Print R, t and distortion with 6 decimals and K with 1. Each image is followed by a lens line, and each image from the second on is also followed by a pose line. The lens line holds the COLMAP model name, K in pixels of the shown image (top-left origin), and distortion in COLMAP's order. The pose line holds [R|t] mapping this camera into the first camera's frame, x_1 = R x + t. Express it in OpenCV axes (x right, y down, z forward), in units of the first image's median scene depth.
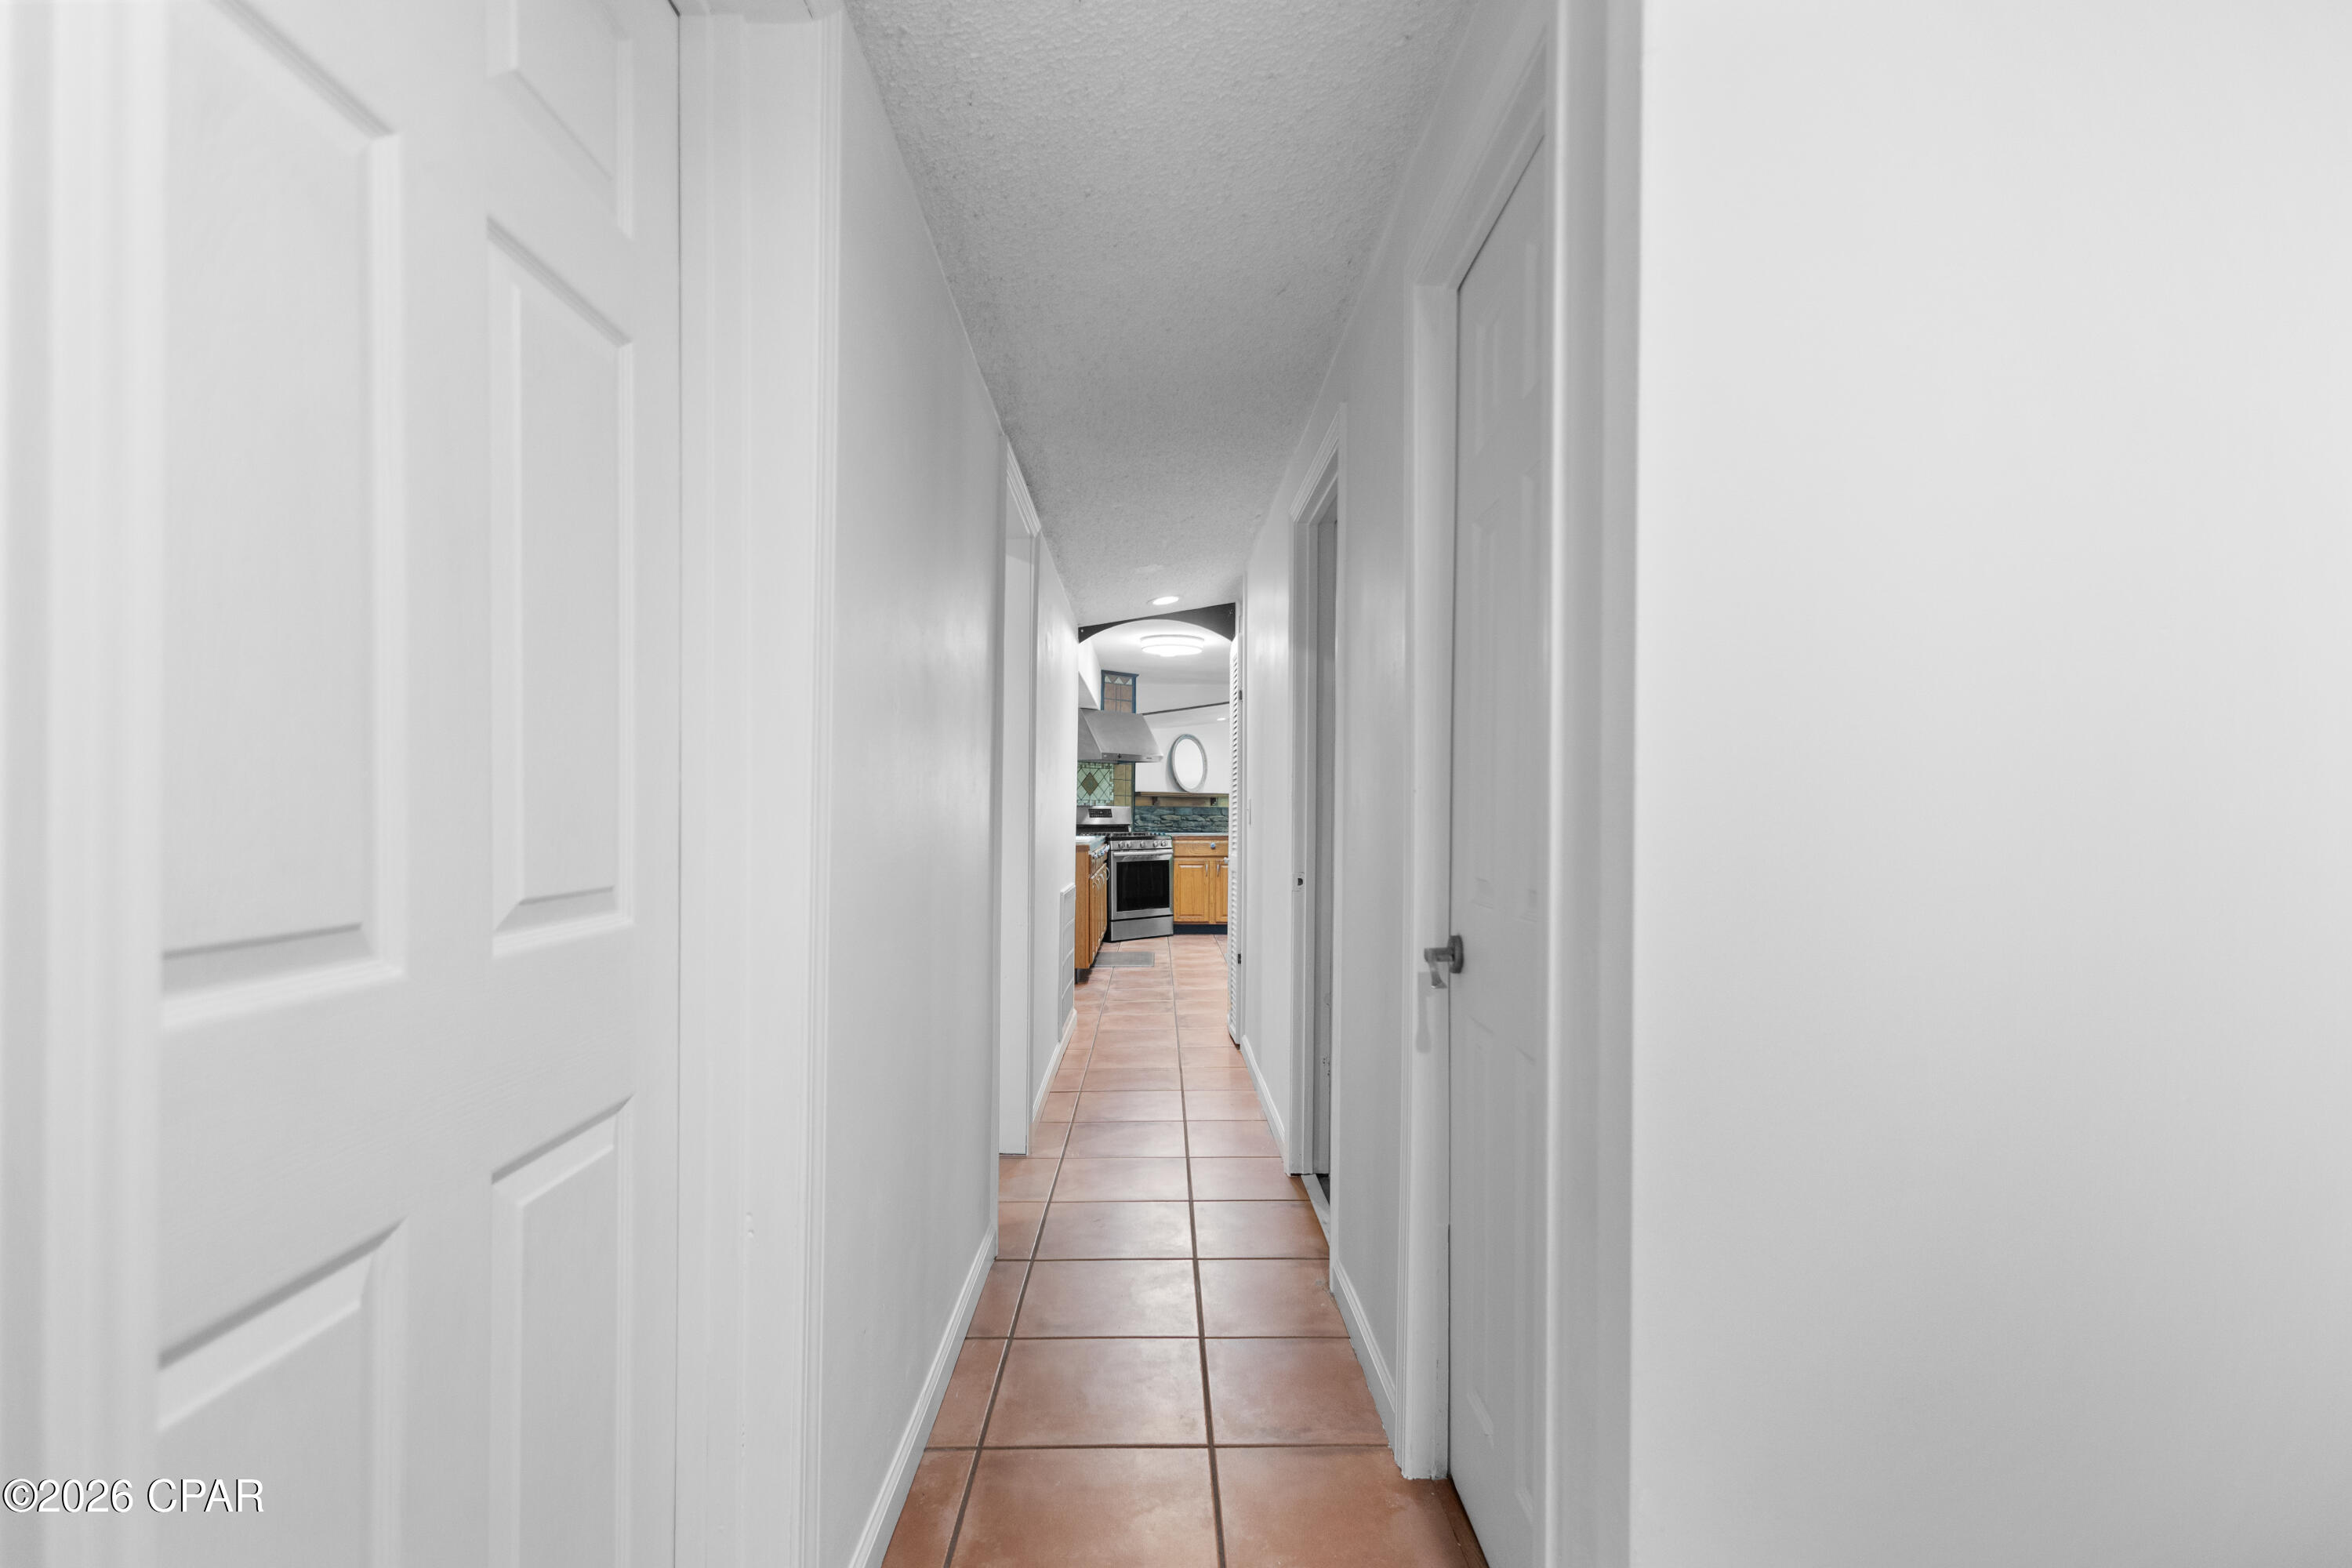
lens RADIAL K [[1088.6, 0, 1180.5], [0, 1088.6, 796.1], [0, 0, 1]] dist [0.013032, -0.002258]
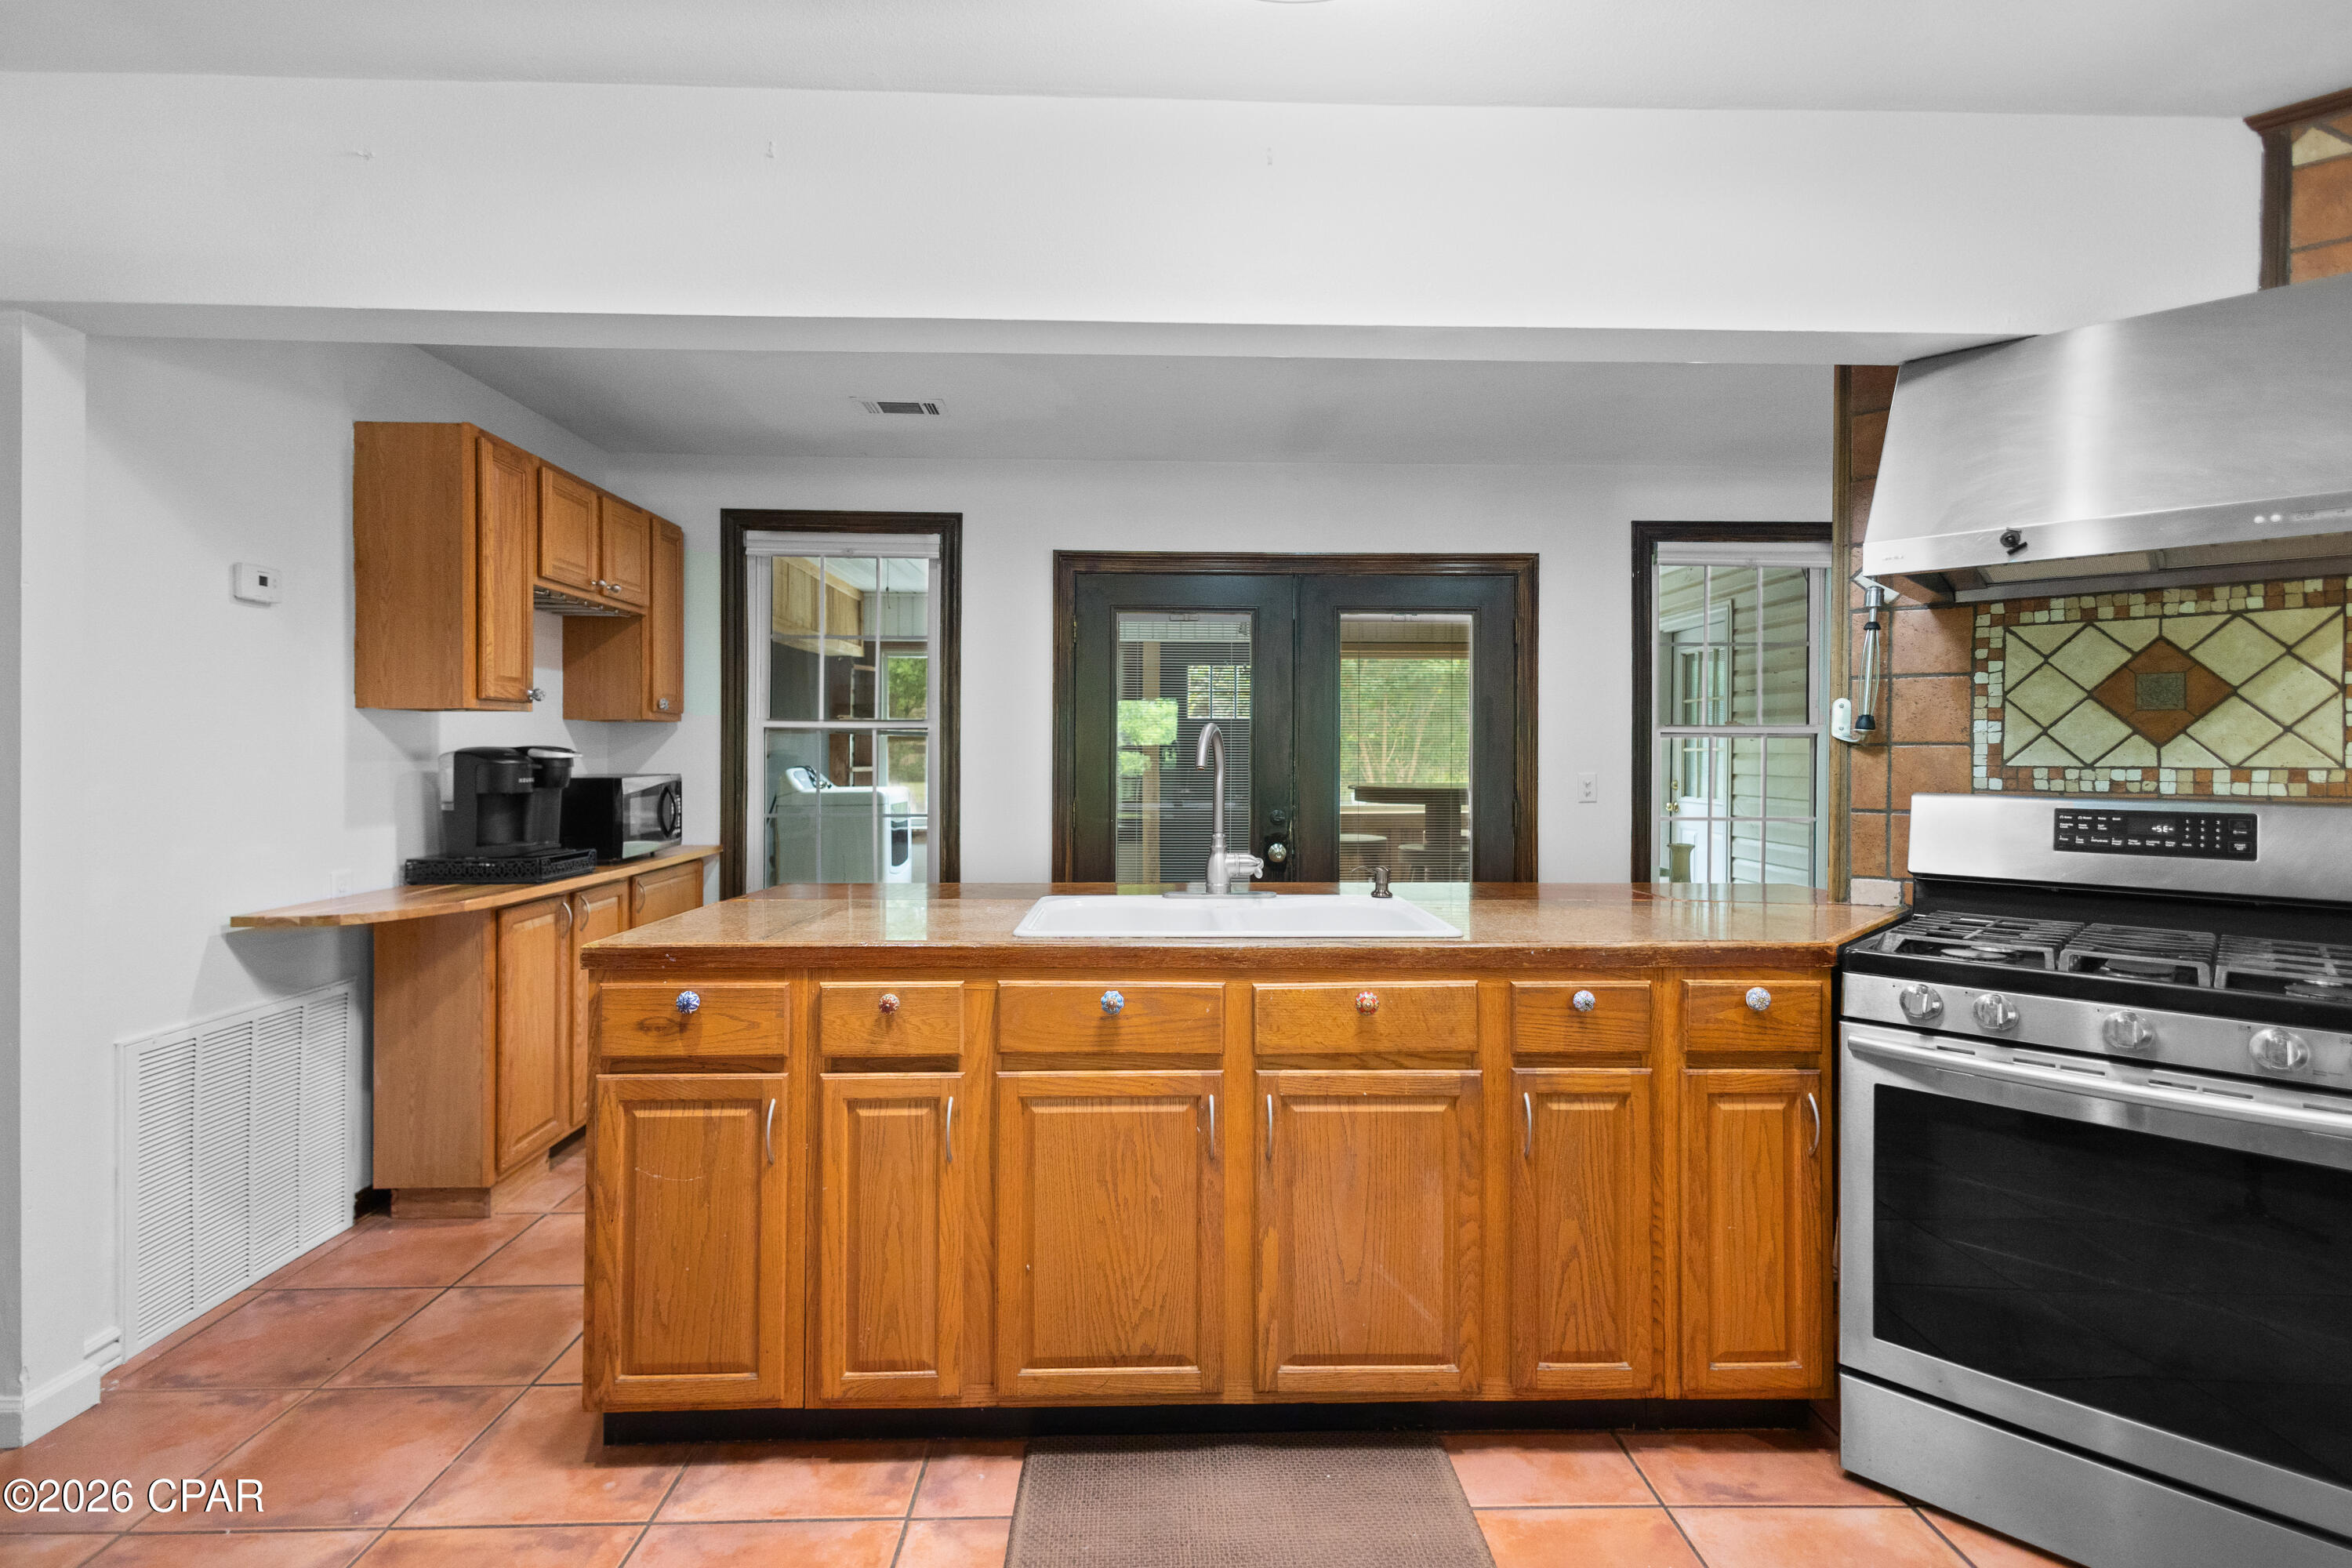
lens RADIAL K [[1088.6, 0, 1200.5], [0, 1088.6, 751.6], [0, 0, 1]] dist [0.013032, -0.002258]
pose [[0.007319, -0.009225, -0.999931, 0.134933], [0.011112, 0.999896, -0.009143, 0.000500], [0.999911, -0.011044, 0.007421, 0.839354]]
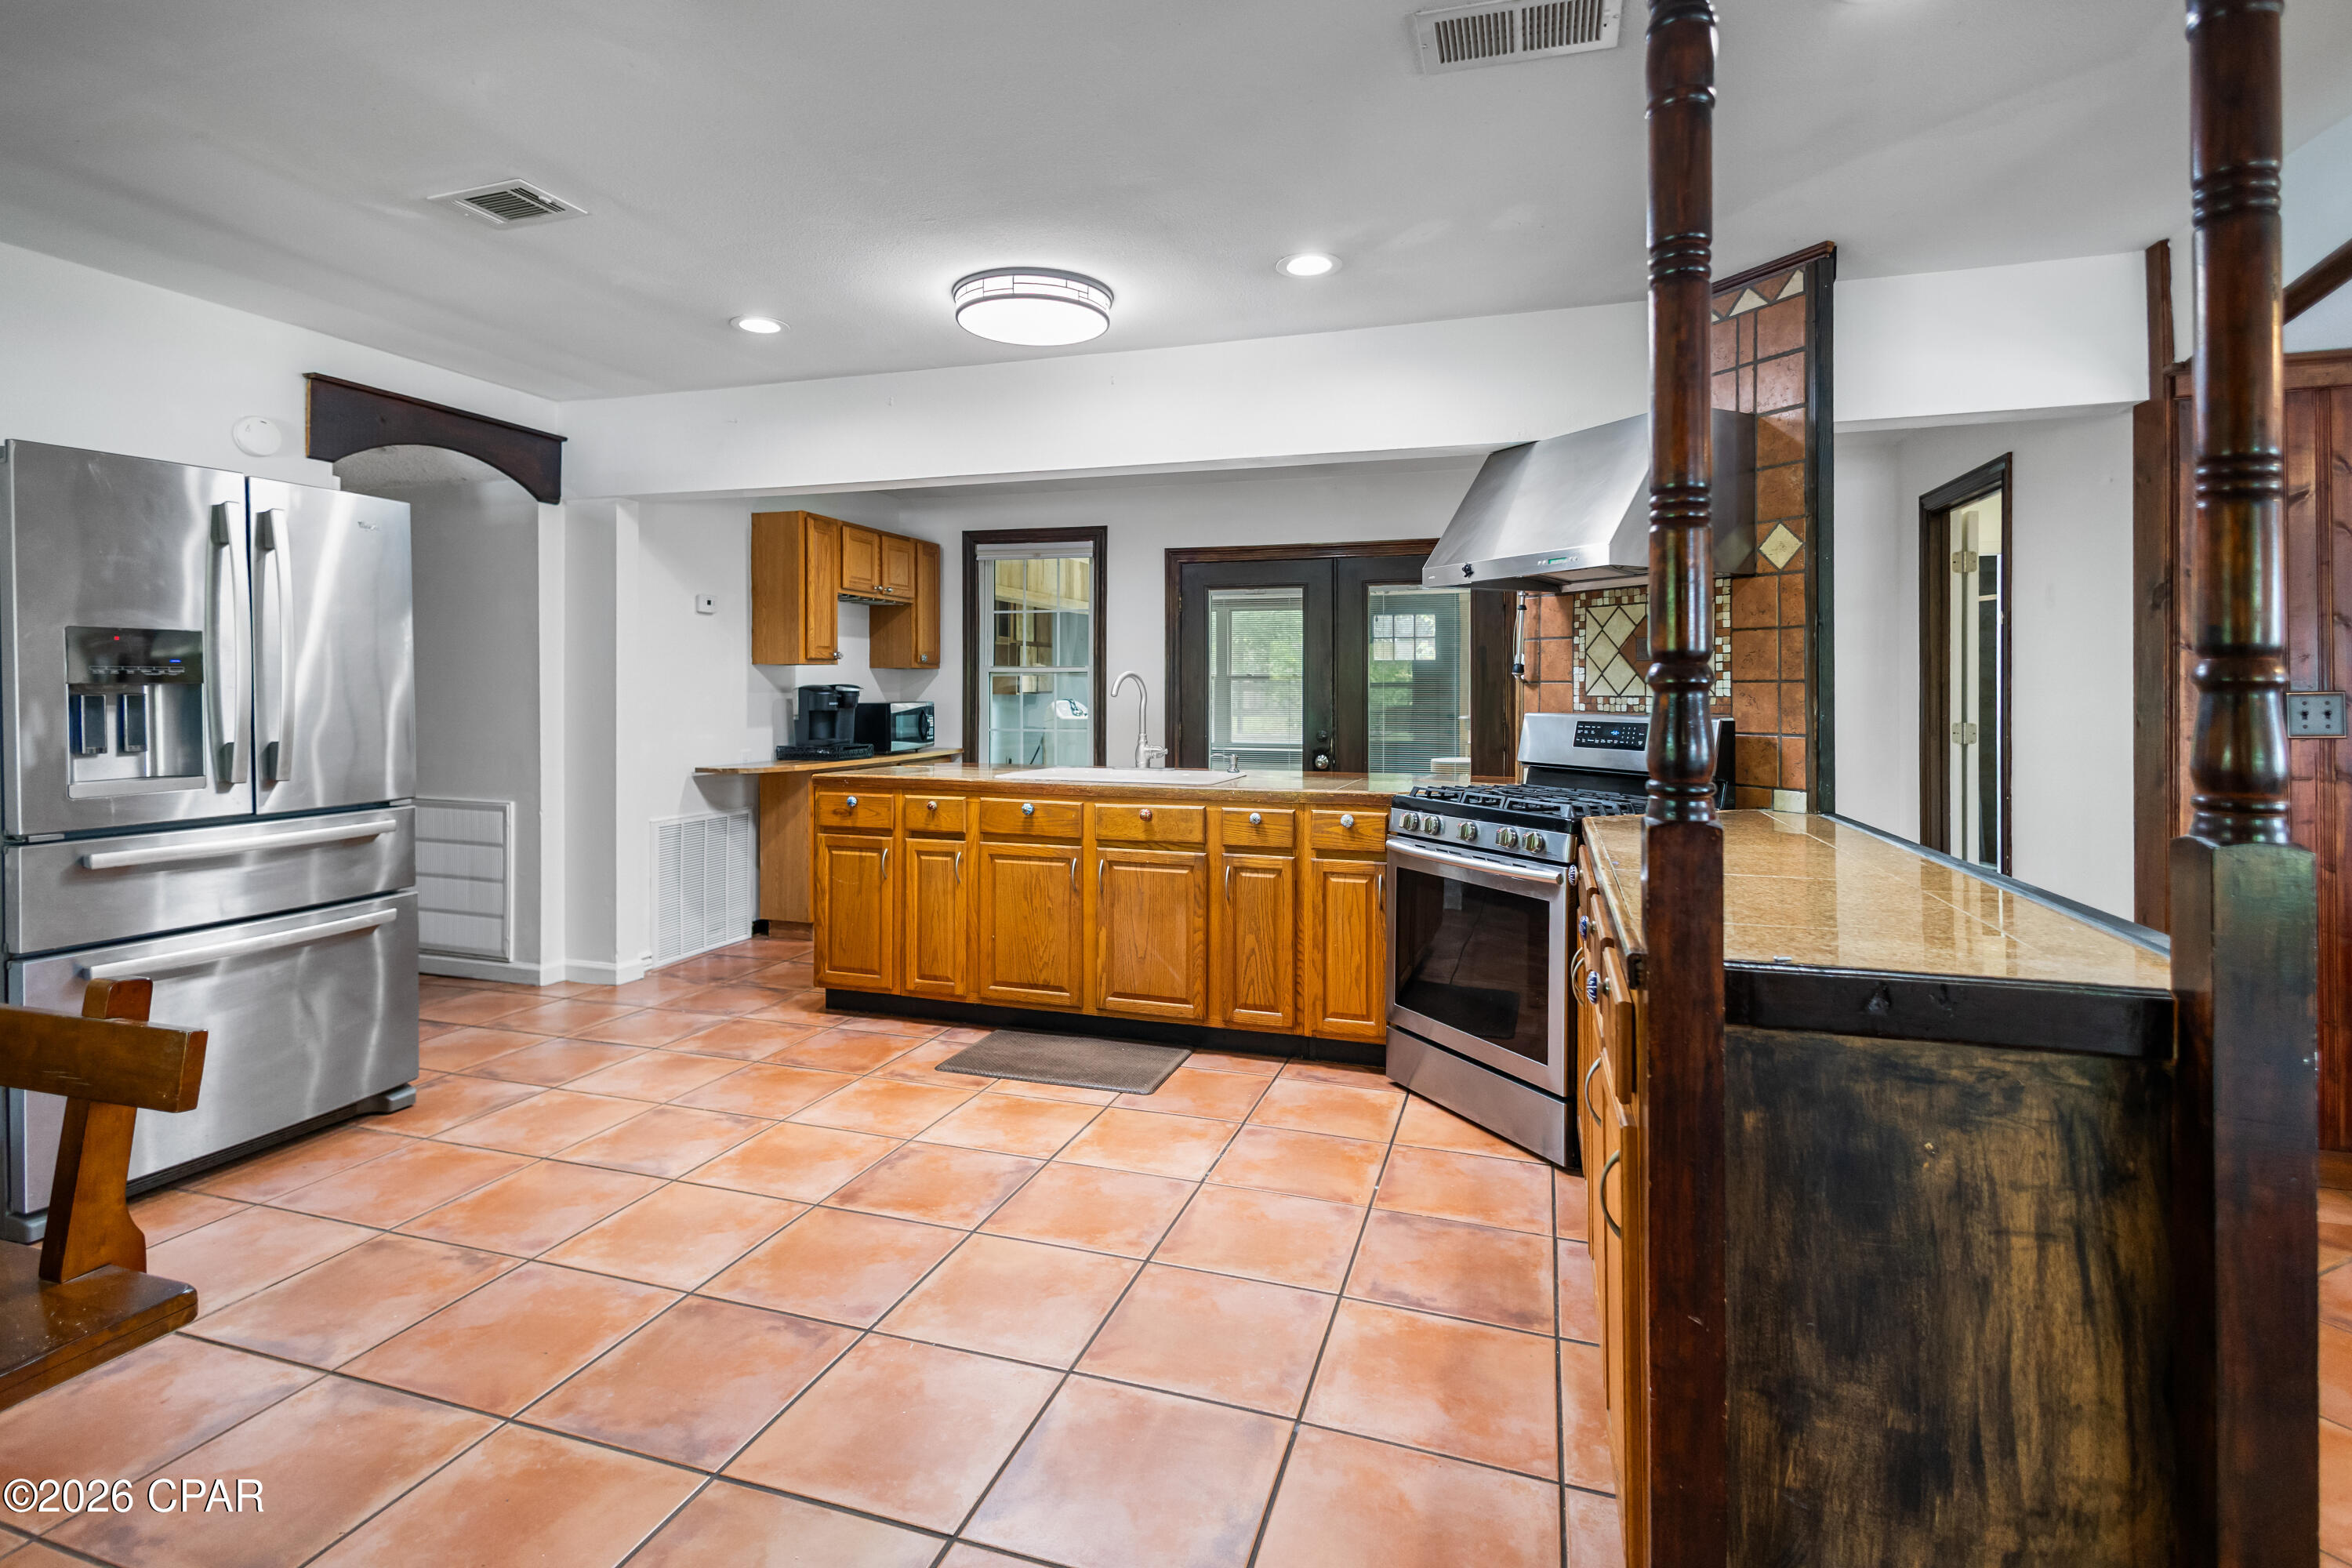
lens RADIAL K [[1088.6, 0, 1200.1], [0, 1088.6, 692.2], [0, 0, 1]] dist [0.013032, -0.002258]
pose [[-0.315033, -0.006979, -0.949055, 0.294458], [0.007231, 0.999926, -0.009753, 0.004831], [0.949053, -0.009935, -0.314960, 1.006544]]
